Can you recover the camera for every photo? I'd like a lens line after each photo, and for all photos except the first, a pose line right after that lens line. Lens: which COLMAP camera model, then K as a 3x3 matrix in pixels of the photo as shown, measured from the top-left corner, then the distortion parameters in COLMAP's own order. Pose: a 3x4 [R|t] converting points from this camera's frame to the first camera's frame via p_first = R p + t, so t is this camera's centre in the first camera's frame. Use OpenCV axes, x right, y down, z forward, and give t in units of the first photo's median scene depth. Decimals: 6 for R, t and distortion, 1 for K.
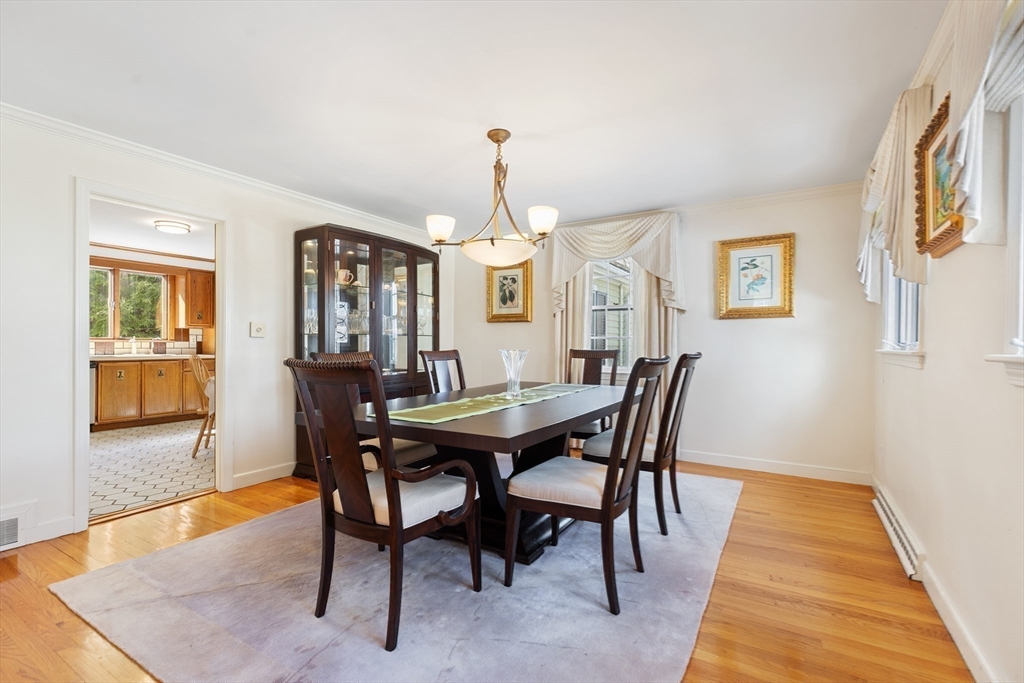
lens RADIAL K [[467.6, 0, 509.9], [0, 467.6, 343.8], [0, 0, 1]] dist [0.009543, -0.001807]
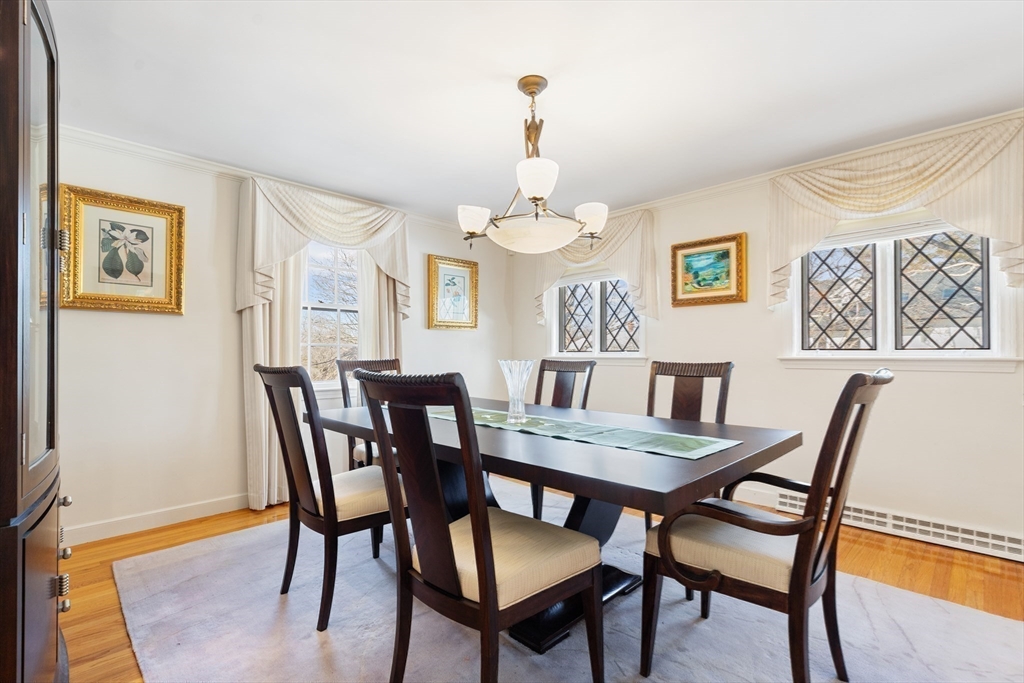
lens RADIAL K [[467.6, 0, 513.8], [0, 467.6, 346.2], [0, 0, 1]] dist [0.009543, -0.001807]
pose [[0.222204, 0.008250, 0.974965, -0.426675], [0.003194, 0.999953, -0.009189, -0.002605], [-0.974995, 0.005156, 0.222168, 0.470174]]
